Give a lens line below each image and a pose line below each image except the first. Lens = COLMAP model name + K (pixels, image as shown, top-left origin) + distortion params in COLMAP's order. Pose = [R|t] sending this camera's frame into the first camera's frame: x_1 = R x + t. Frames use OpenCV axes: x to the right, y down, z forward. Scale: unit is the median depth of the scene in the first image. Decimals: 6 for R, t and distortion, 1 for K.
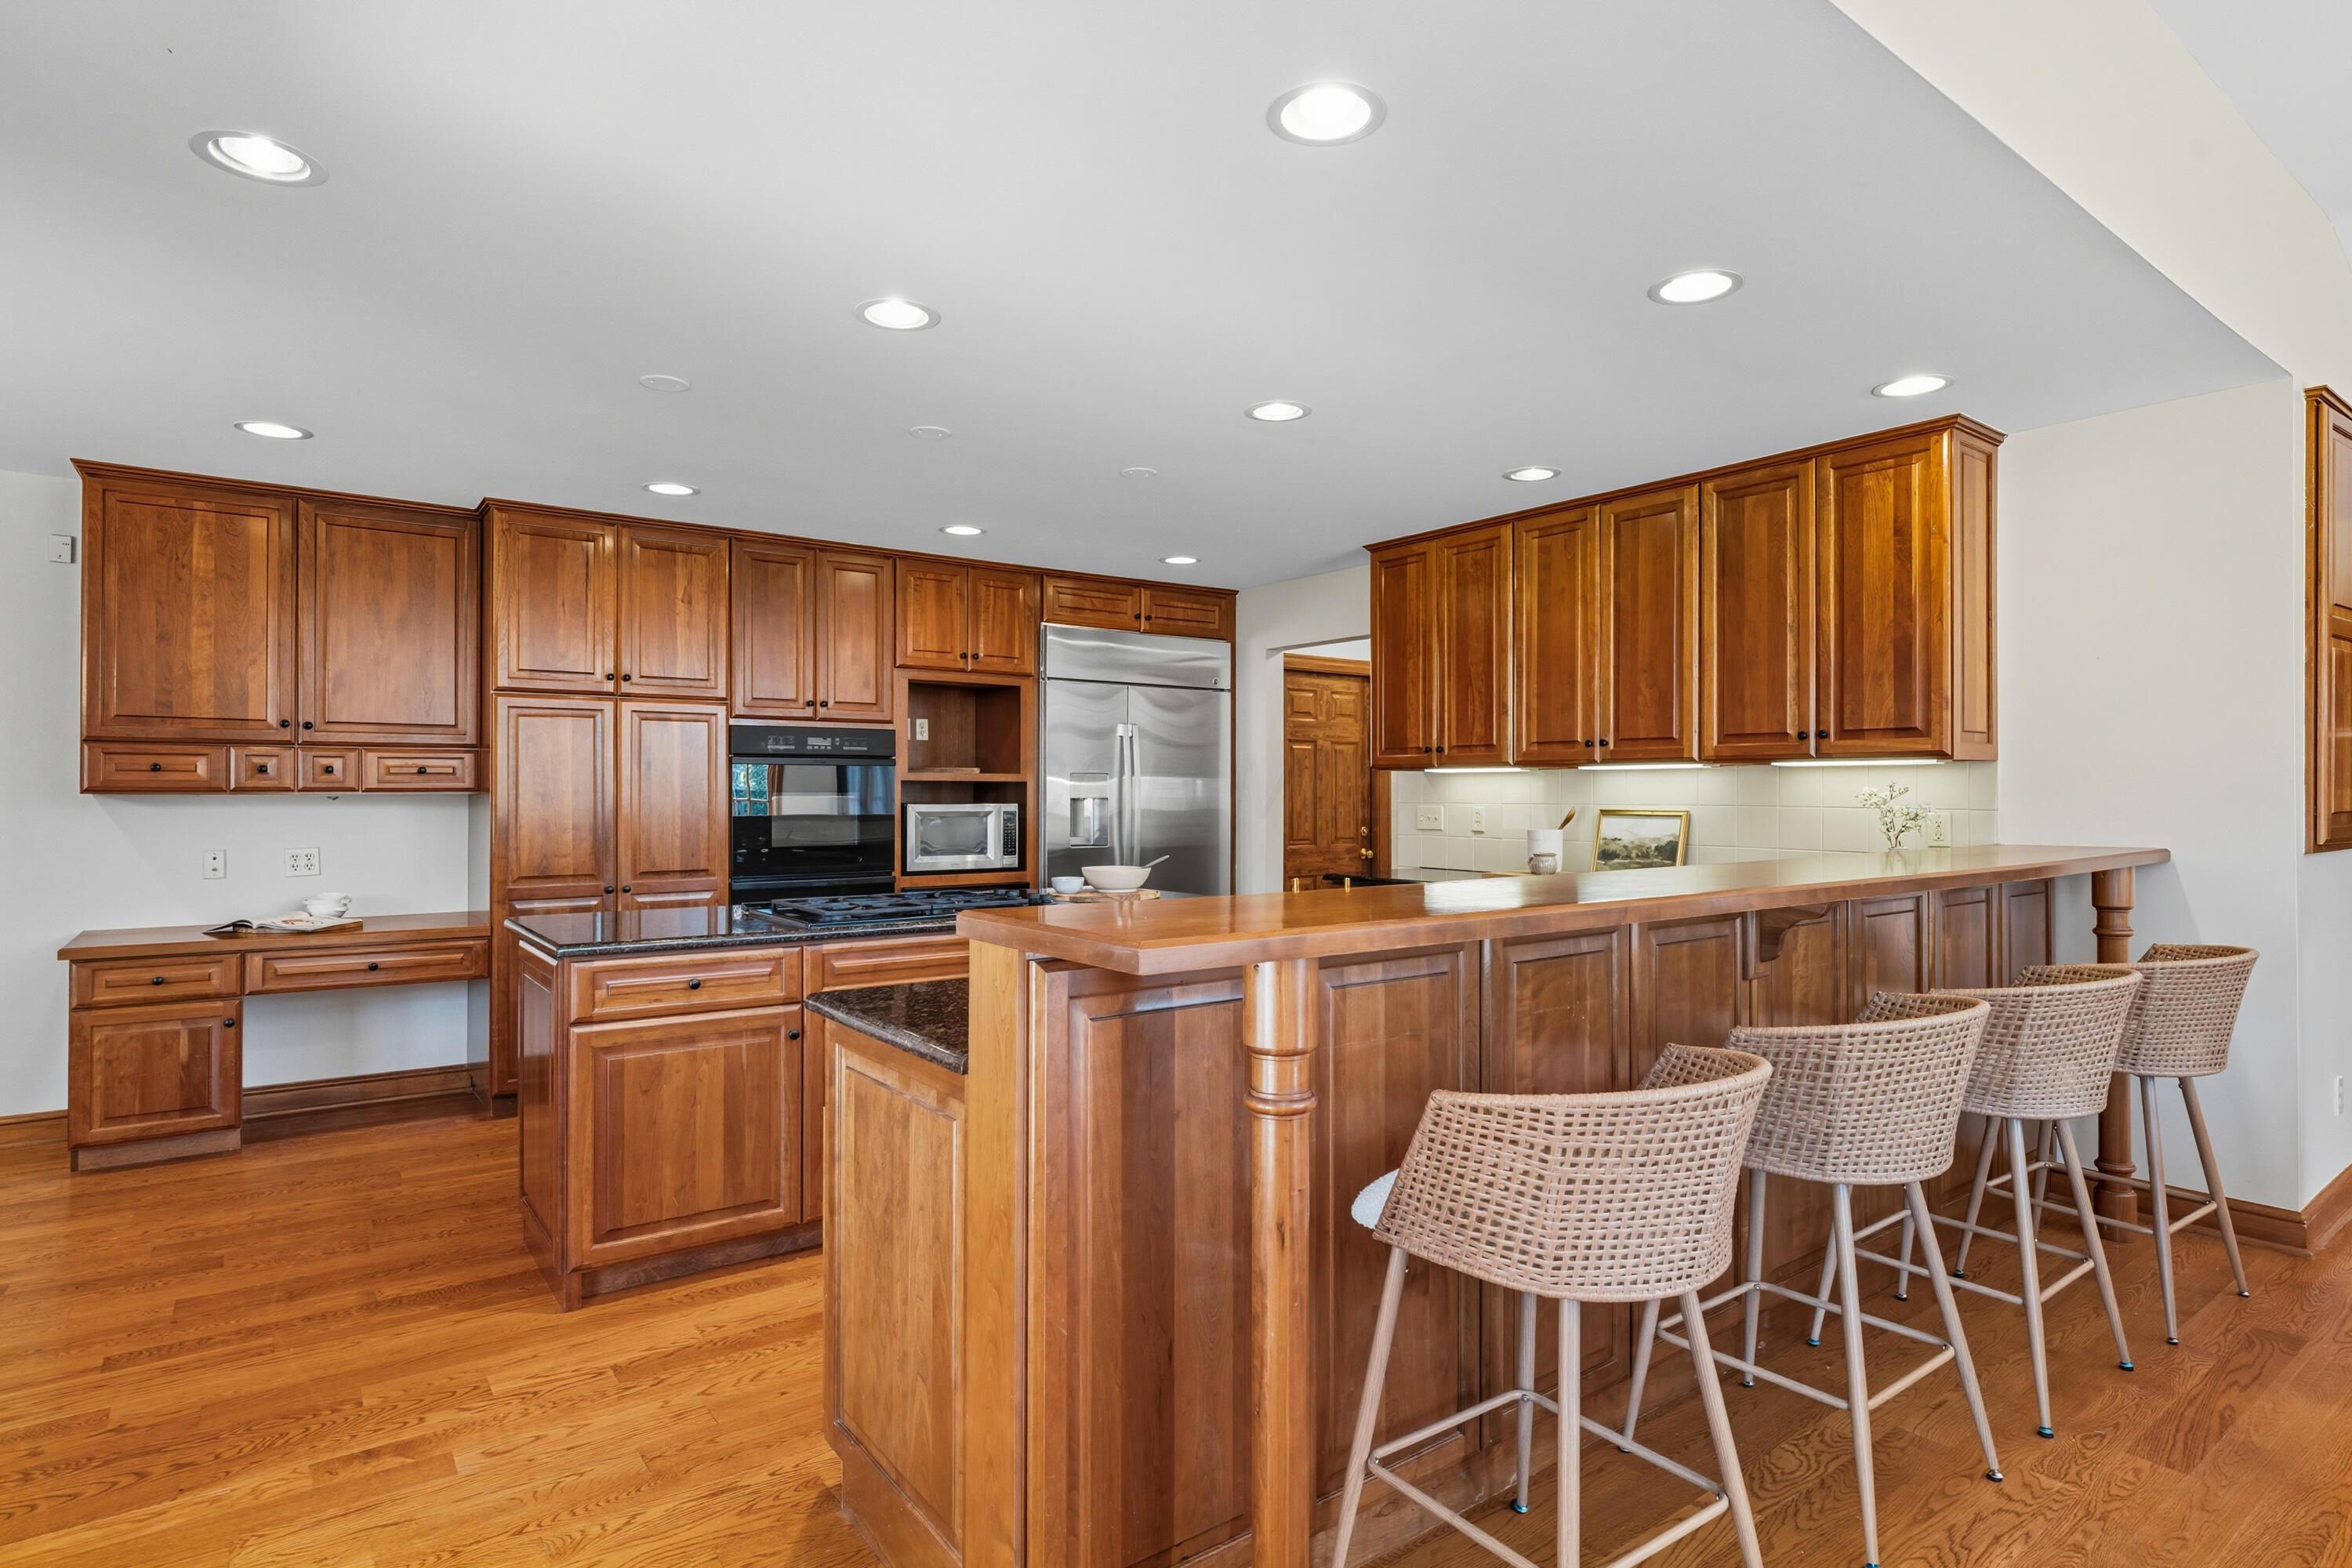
lens RADIAL K [[1208.5, 0, 1171.2], [0, 1208.5, 789.2], [0, 0, 1]] dist [0.002908, 0.001724]
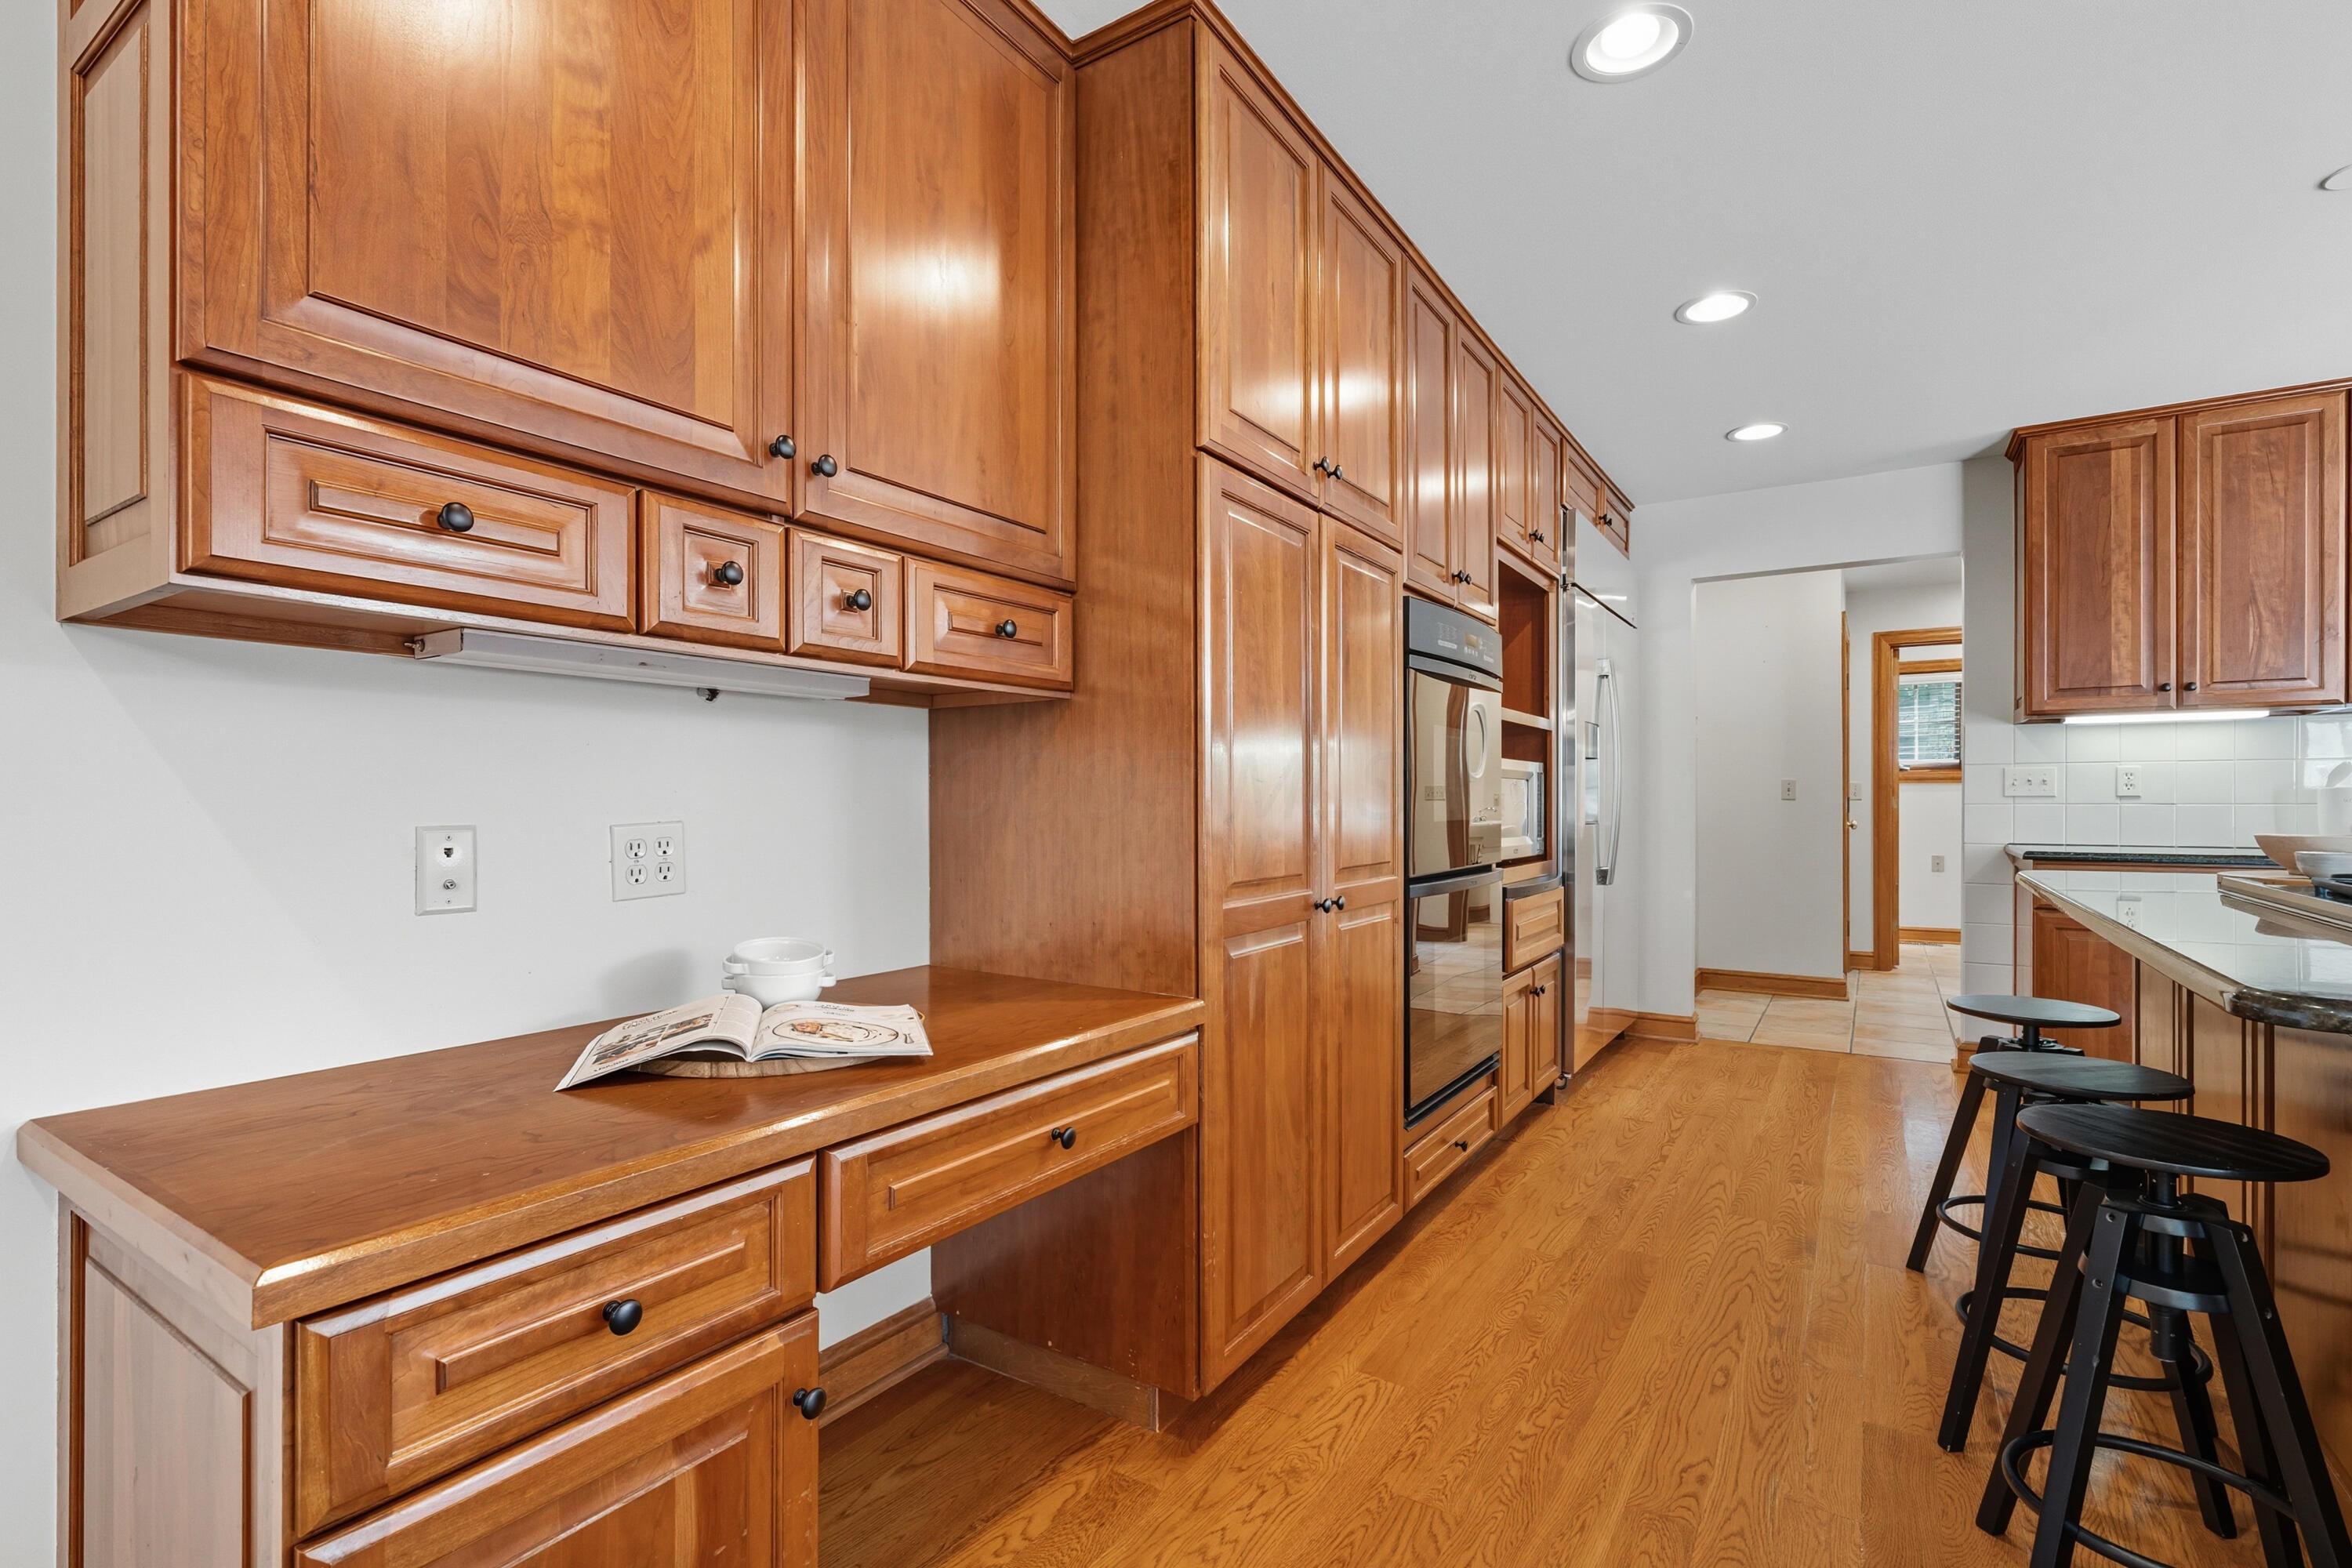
lens RADIAL K [[1067.1, 0, 1180.2], [0, 1067.1, 804.3], [0, 0, 1]] dist [-0.000098, 0.000251]
pose [[0.938983, -0.003550, 0.343945, -0.670323], [0.002442, 0.999990, 0.003654, 0.041323], [-0.343954, -0.002591, 0.938983, 0.624148]]
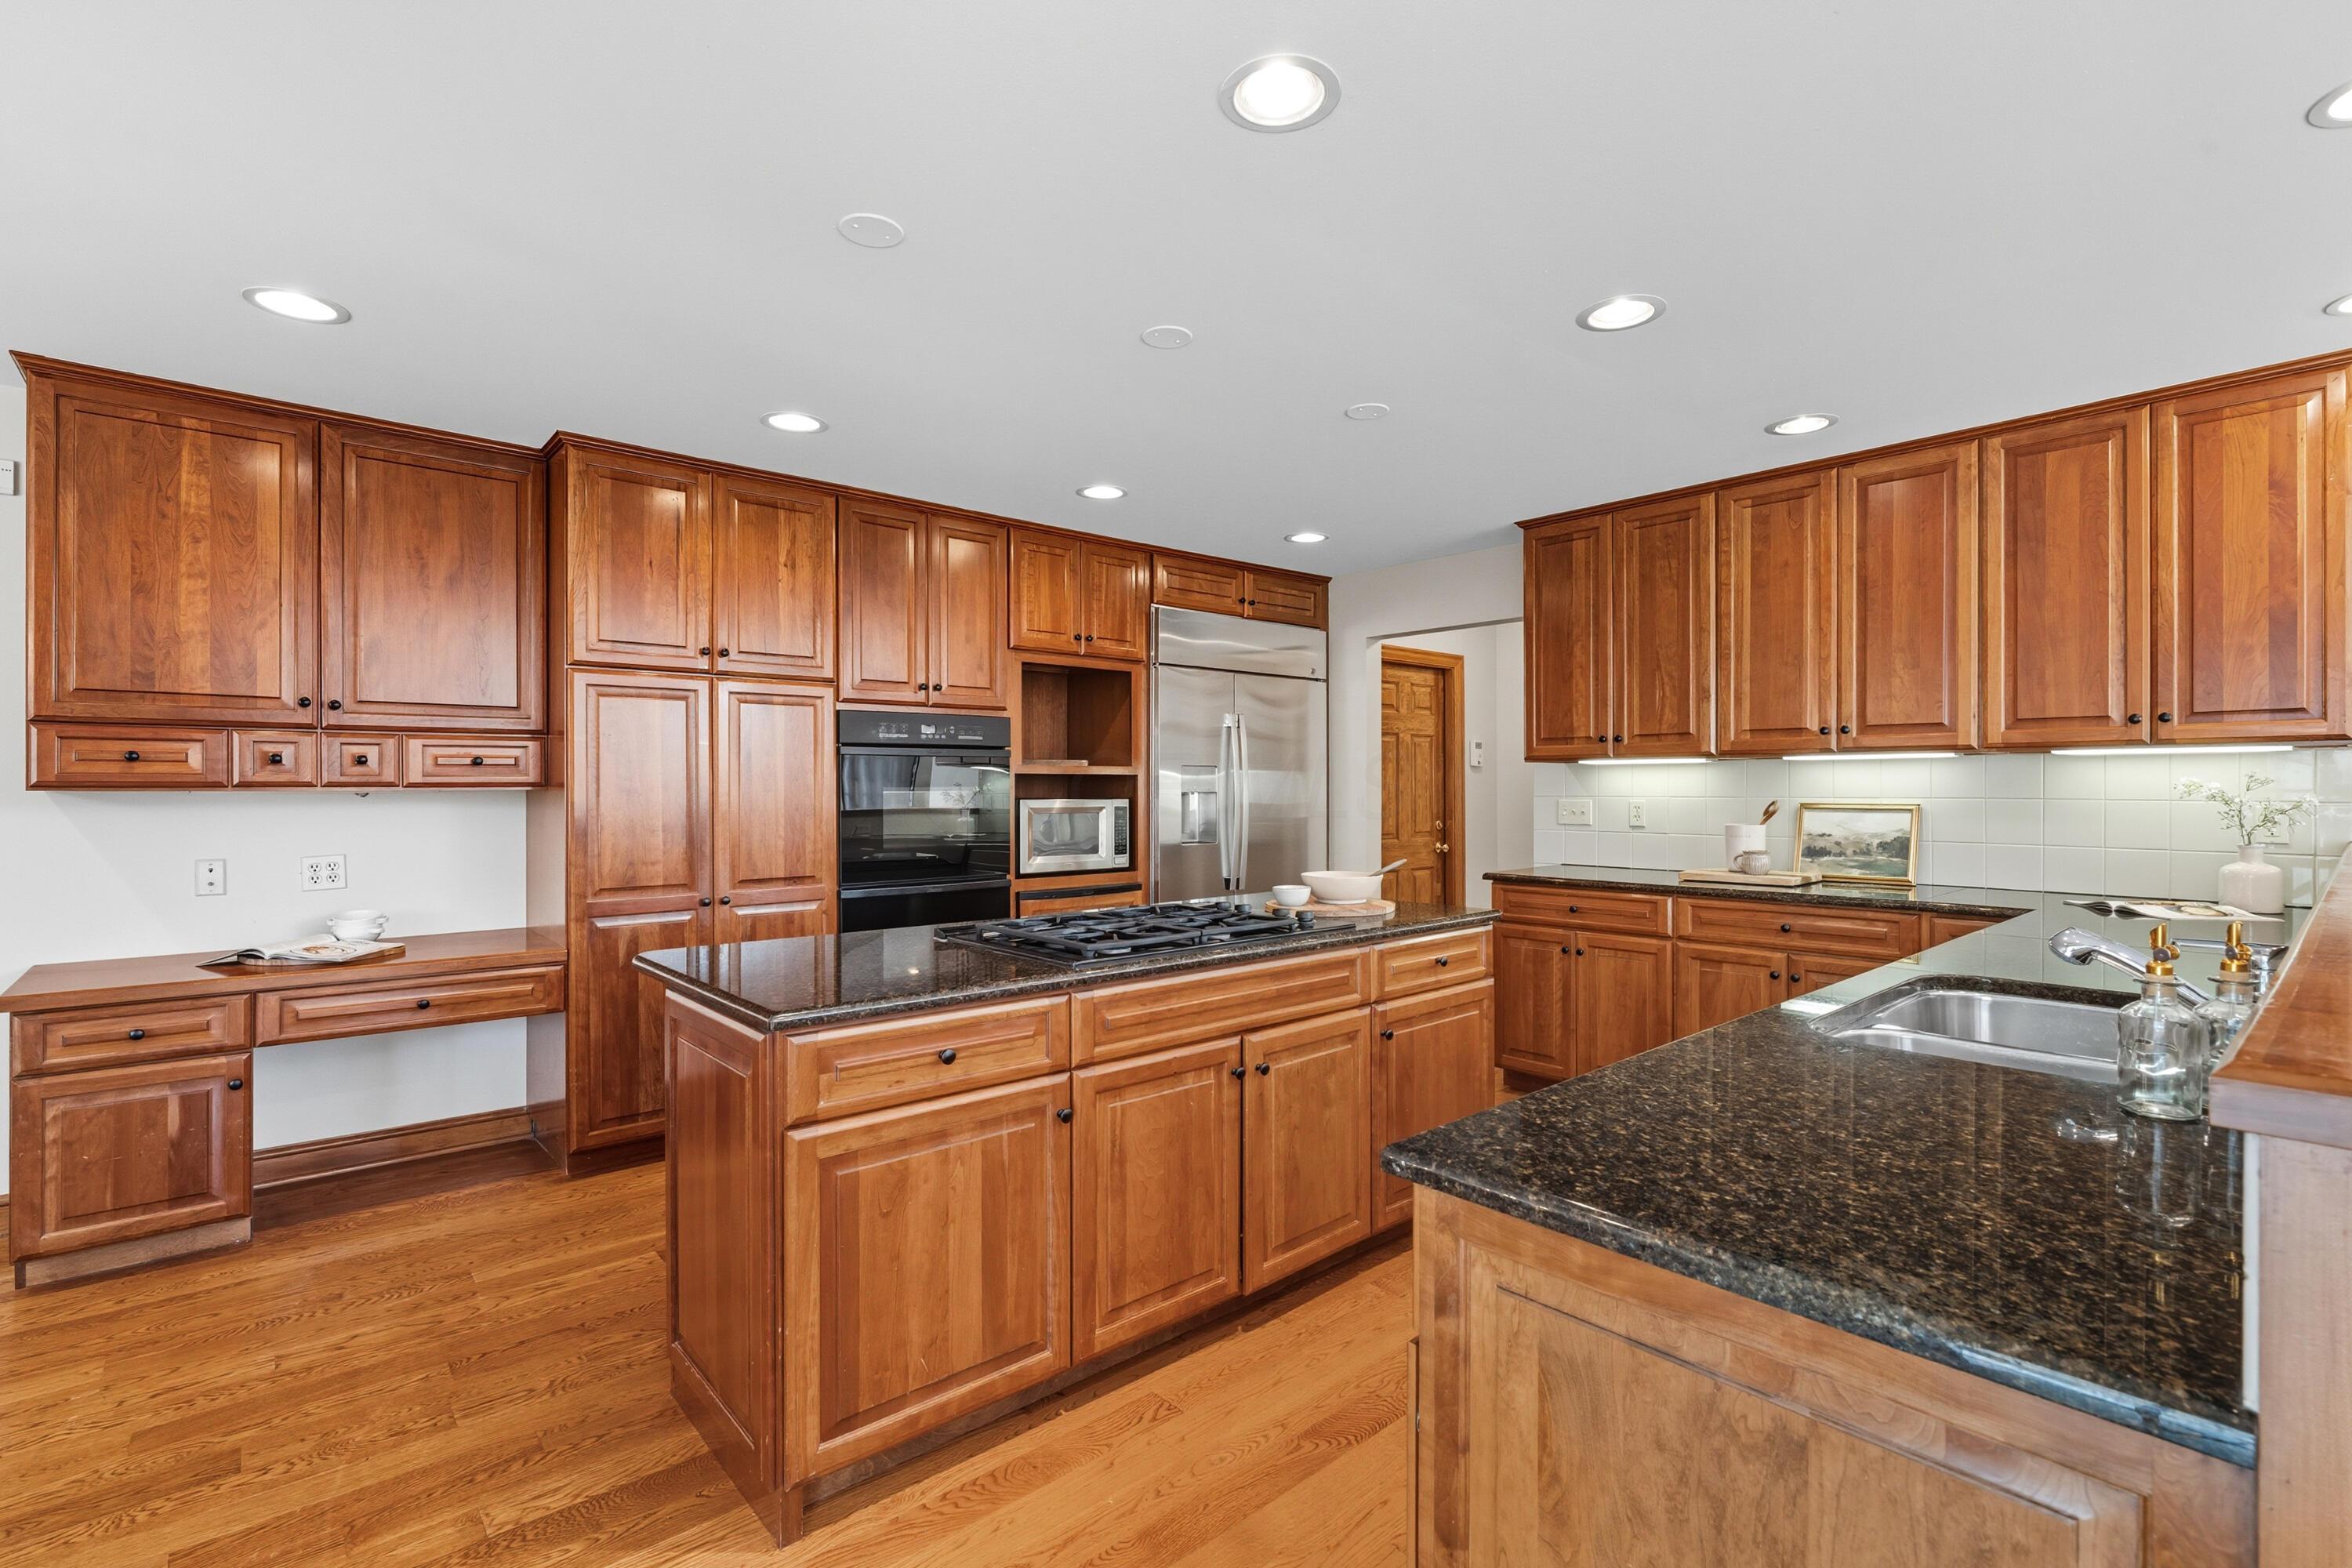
lens RADIAL K [[1056.5, 0, 1177.4], [0, 1056.5, 788.8], [0, 0, 1]] dist [-0.003042, 0.002555]
pose [[0.996615, -0.002793, 0.082165, -0.196444], [0.002446, 0.999988, 0.004325, 0.001190], [-0.082176, -0.004110, 0.996609, 0.235385]]
